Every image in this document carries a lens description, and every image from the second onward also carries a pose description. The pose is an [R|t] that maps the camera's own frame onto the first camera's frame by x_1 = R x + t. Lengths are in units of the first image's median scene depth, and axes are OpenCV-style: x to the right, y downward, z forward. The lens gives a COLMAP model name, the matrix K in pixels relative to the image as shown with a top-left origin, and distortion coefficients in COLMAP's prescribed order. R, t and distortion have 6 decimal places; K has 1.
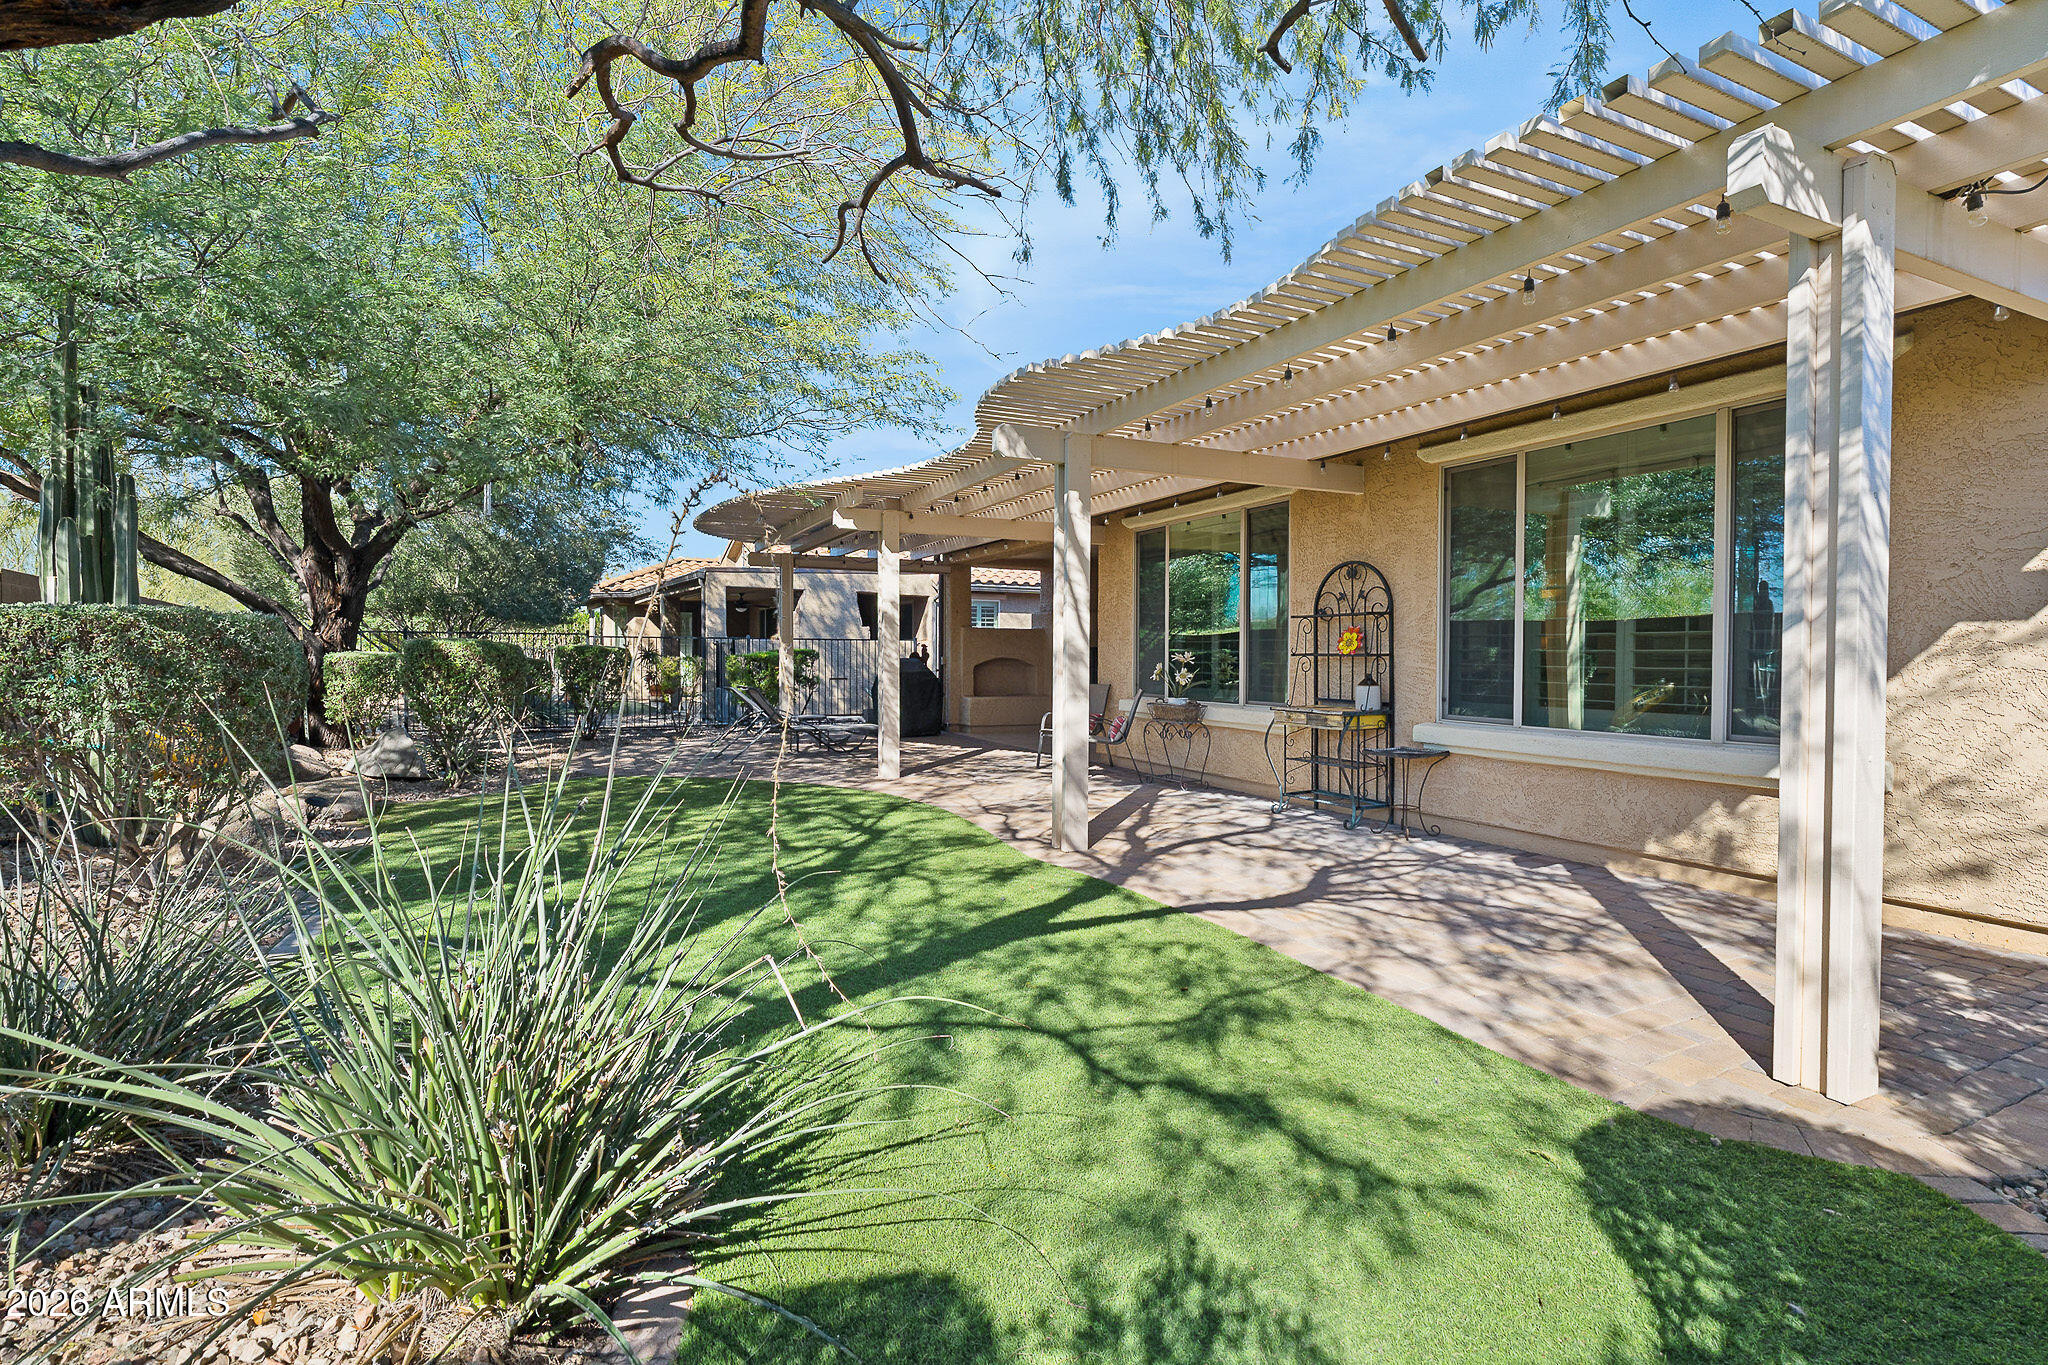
lens RADIAL K [[947.8, 0, 1011.7], [0, 947.8, 675.7], [0, 0, 1]] dist [-0.001642, 0.000340]
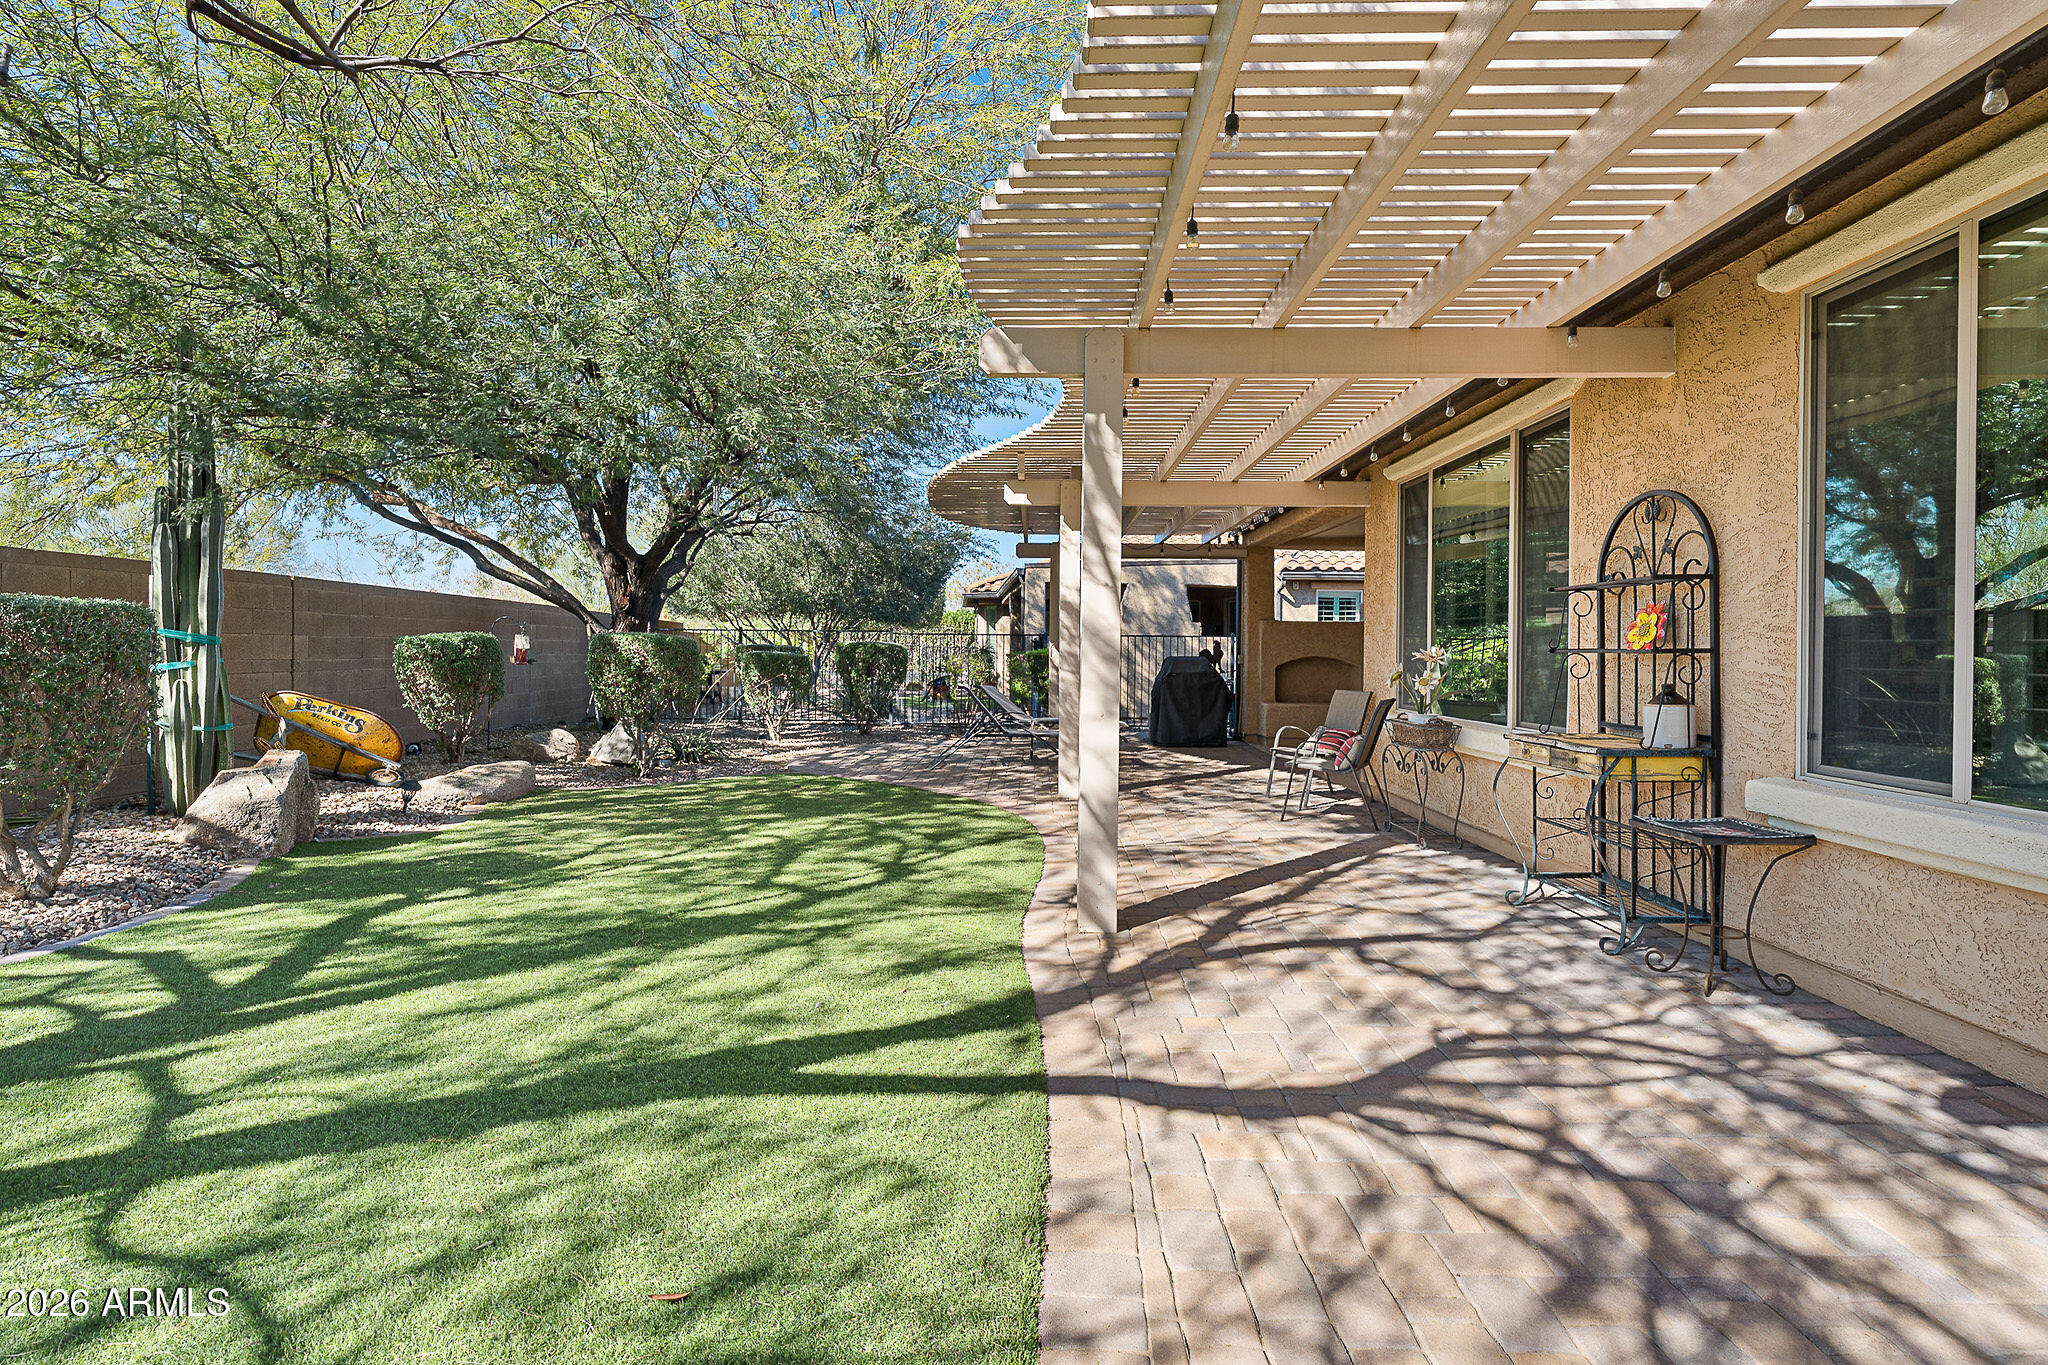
lens RADIAL K [[934.9, 0, 1008.6], [0, 934.9, 648.7], [0, 0, 1]] dist [-0.007777, 0.001643]
pose [[0.888680, 0.002080, -0.458523, 0.285862], [-0.015619, 0.999547, -0.025737, -0.002405], [0.458261, 0.030034, 0.888310, 0.328212]]
